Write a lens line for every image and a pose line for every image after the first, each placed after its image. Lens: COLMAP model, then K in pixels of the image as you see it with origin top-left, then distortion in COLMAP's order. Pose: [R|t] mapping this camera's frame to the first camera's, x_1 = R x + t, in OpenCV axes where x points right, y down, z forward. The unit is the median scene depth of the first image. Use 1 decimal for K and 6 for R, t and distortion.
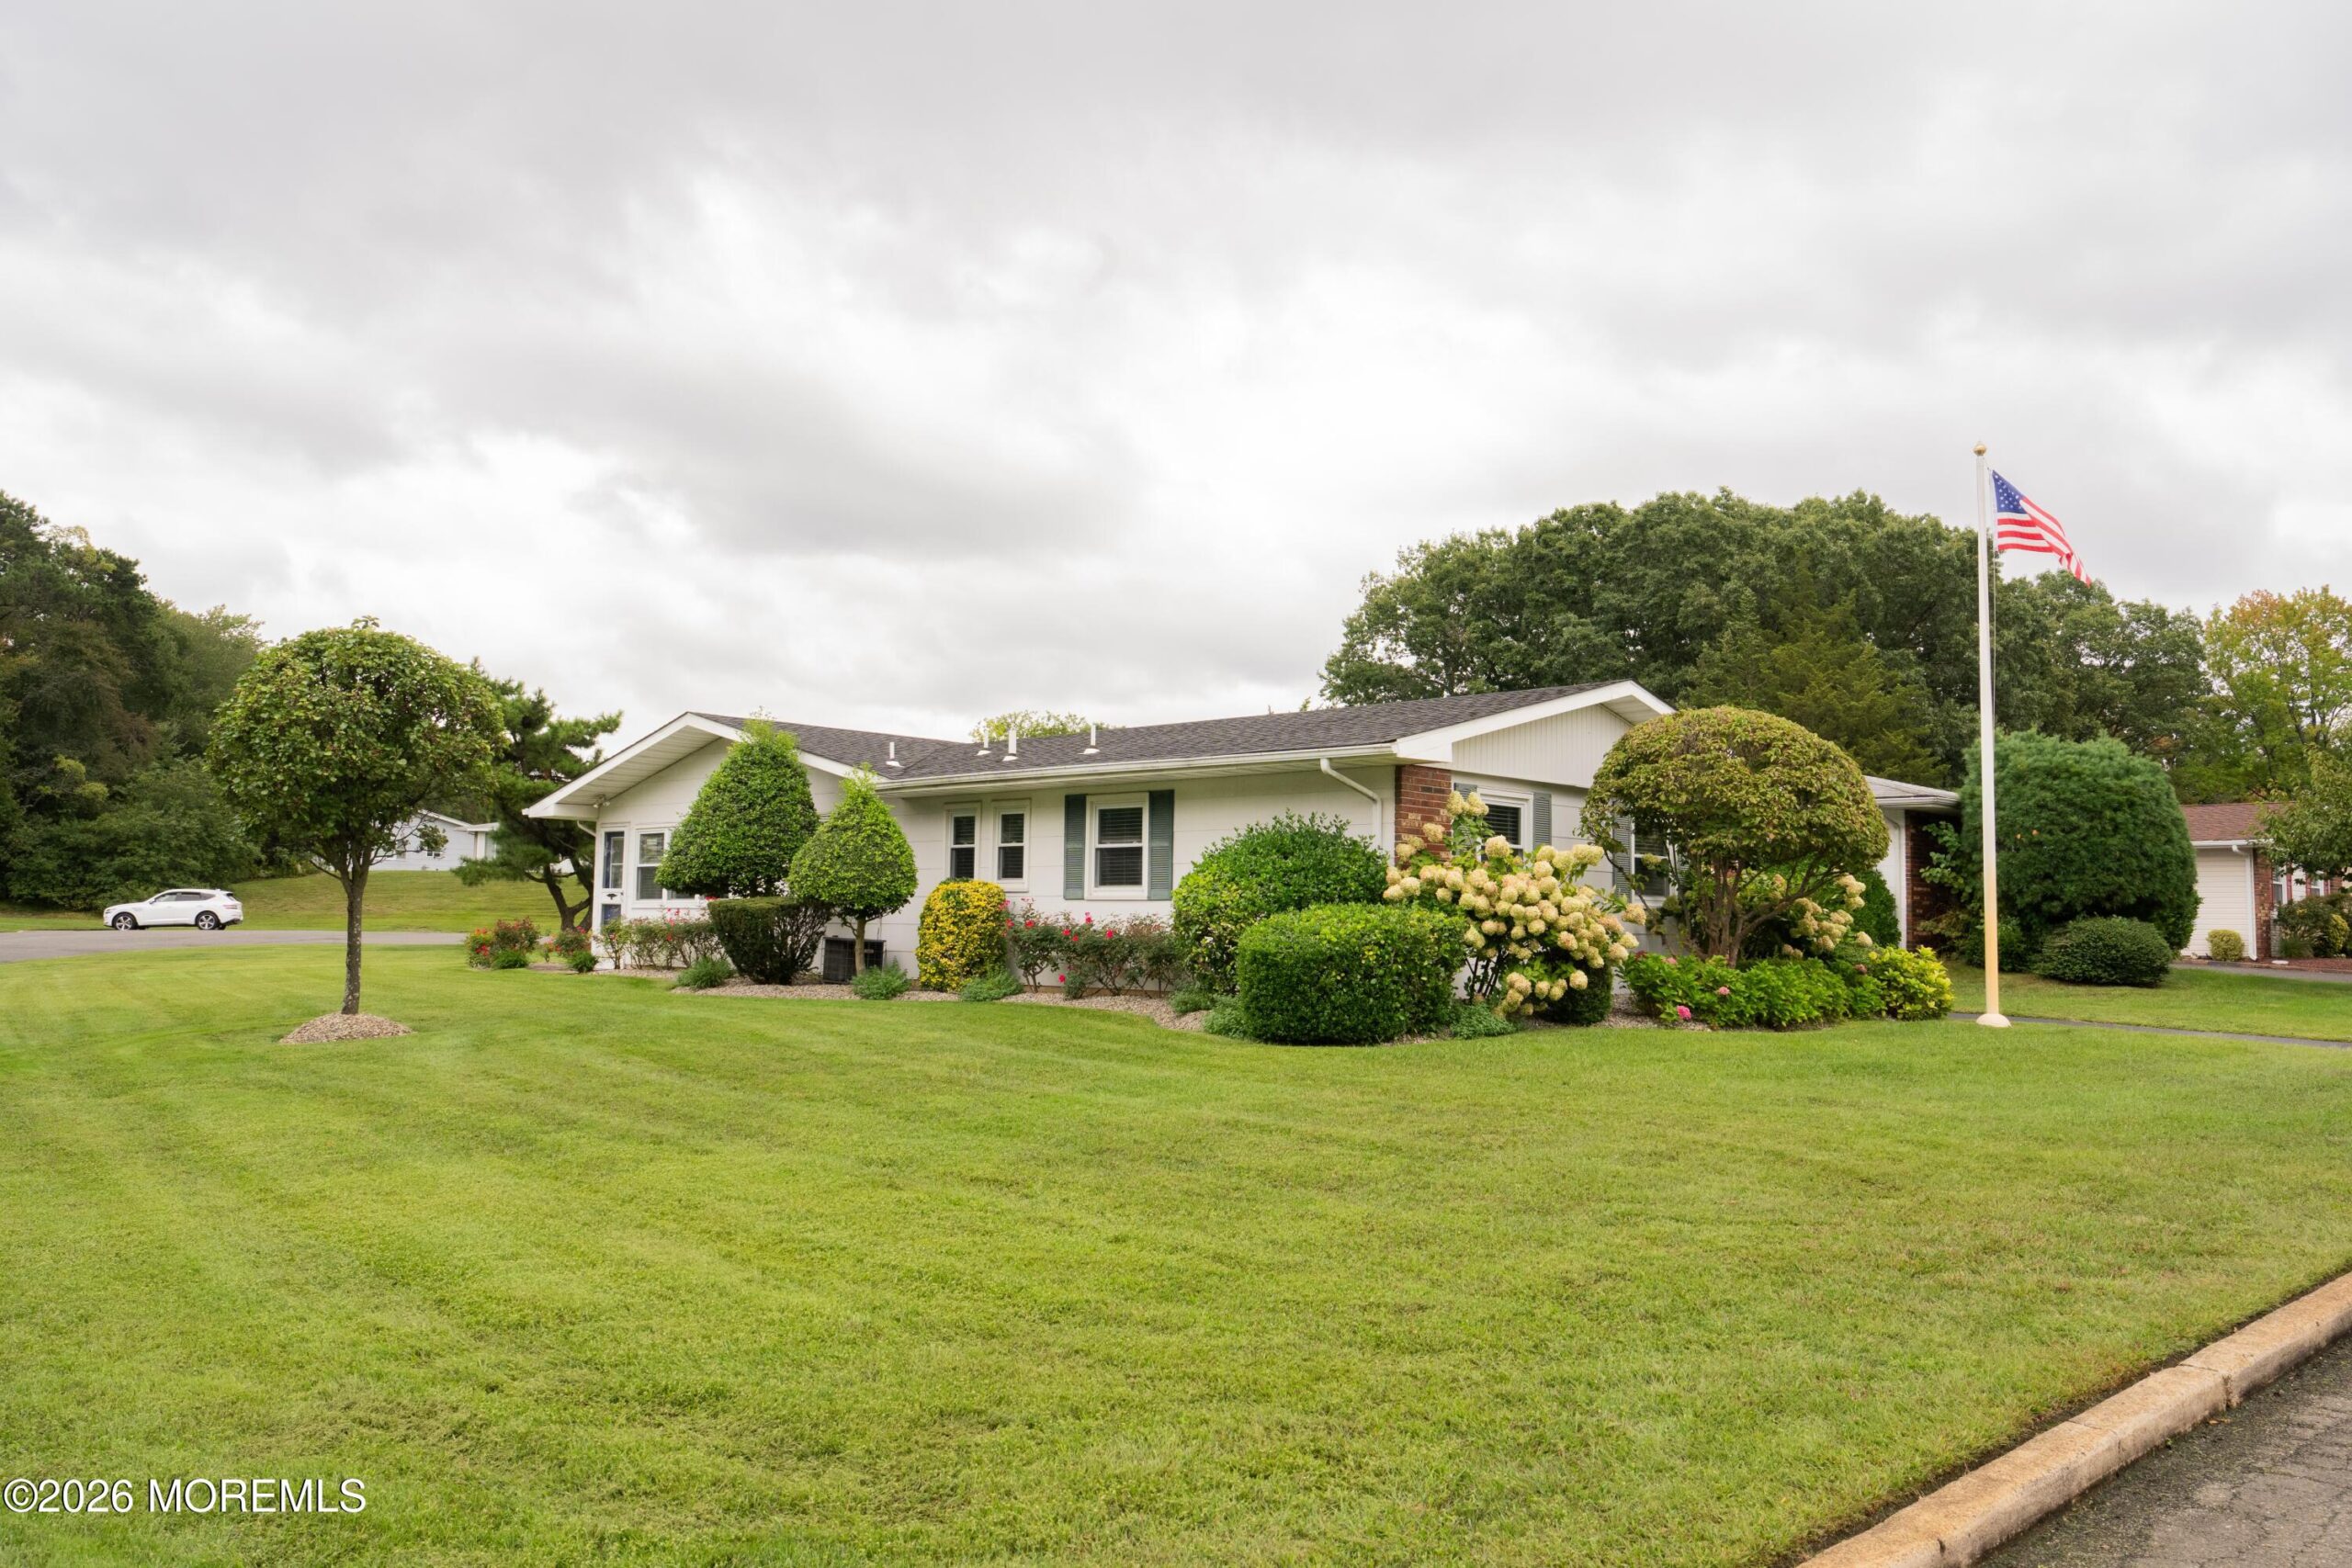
lens RADIAL K [[1916.8, 0, 1179.5], [0, 1916.8, 736.6], [0, 0, 1]] dist [-0.116089, 0.233966]
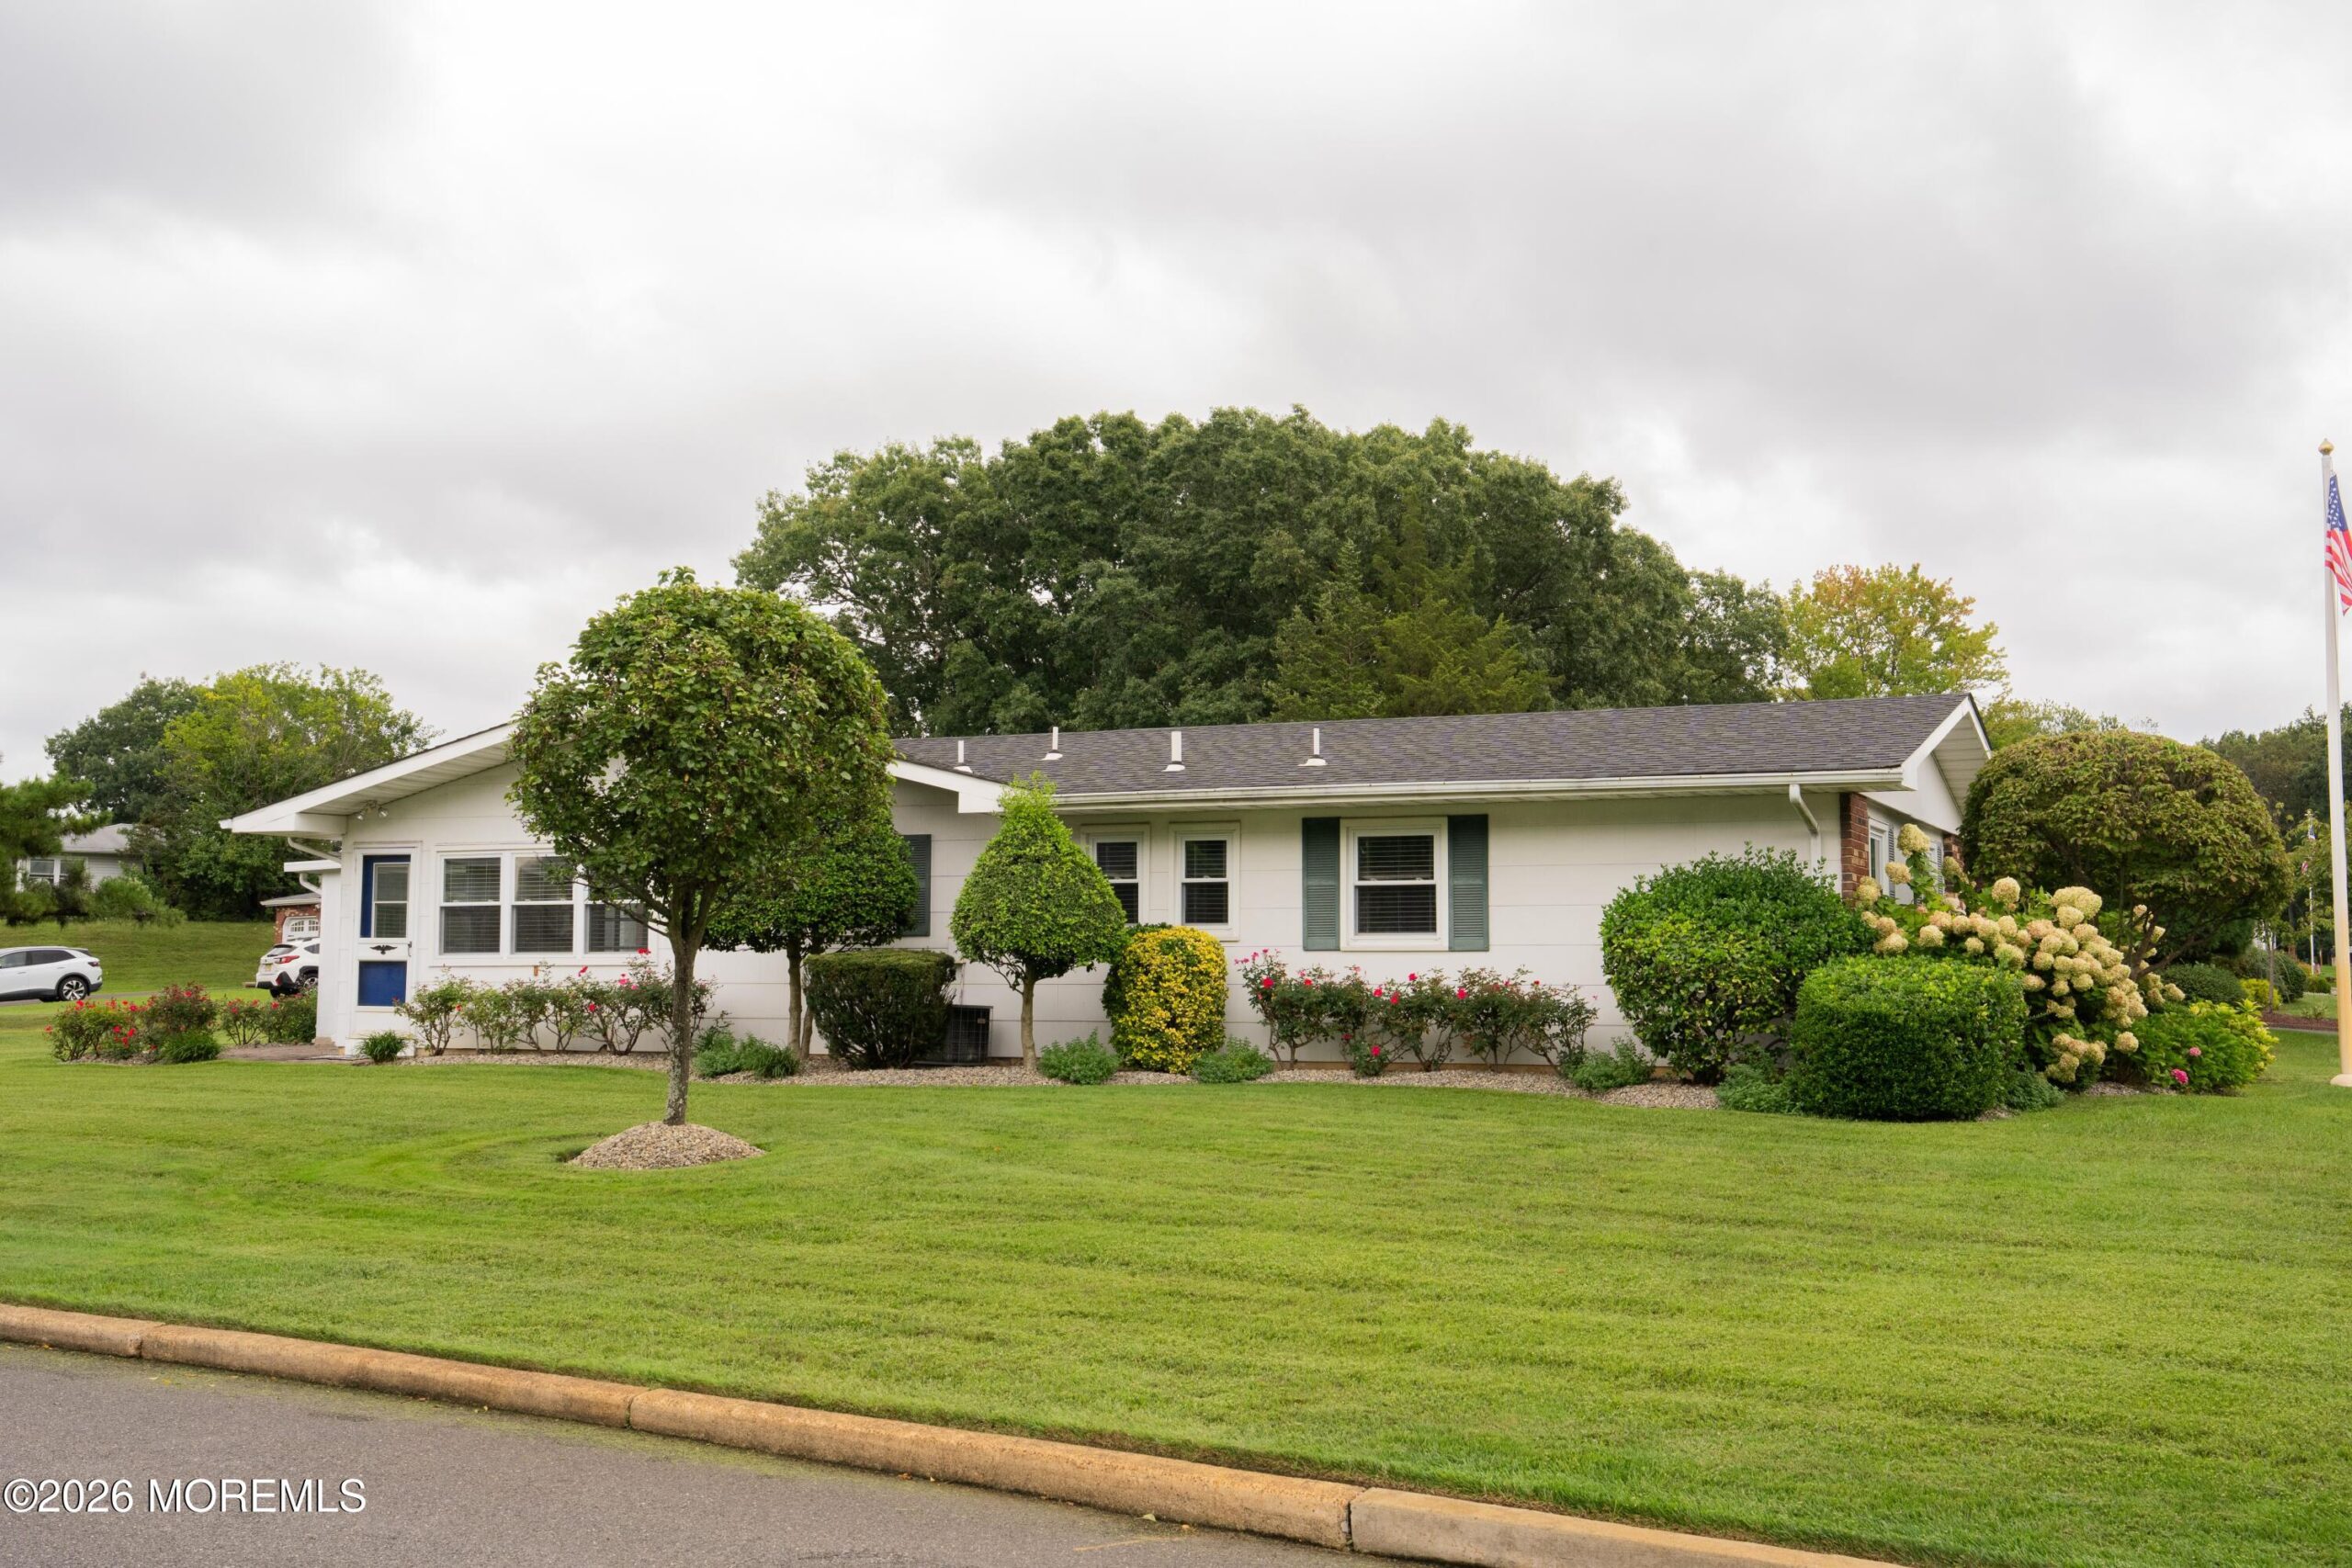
lens RADIAL K [[2653.5, 0, 1176.0], [0, 2653.5, 784.0], [0, 0, 1]] dist [0.011875, 0.033119]
pose [[0.935660, 0.014597, 0.352600, -0.355271], [-0.024897, 0.999385, 0.024694, -0.006444], [-0.352023, -0.031884, 0.935448, -0.000216]]
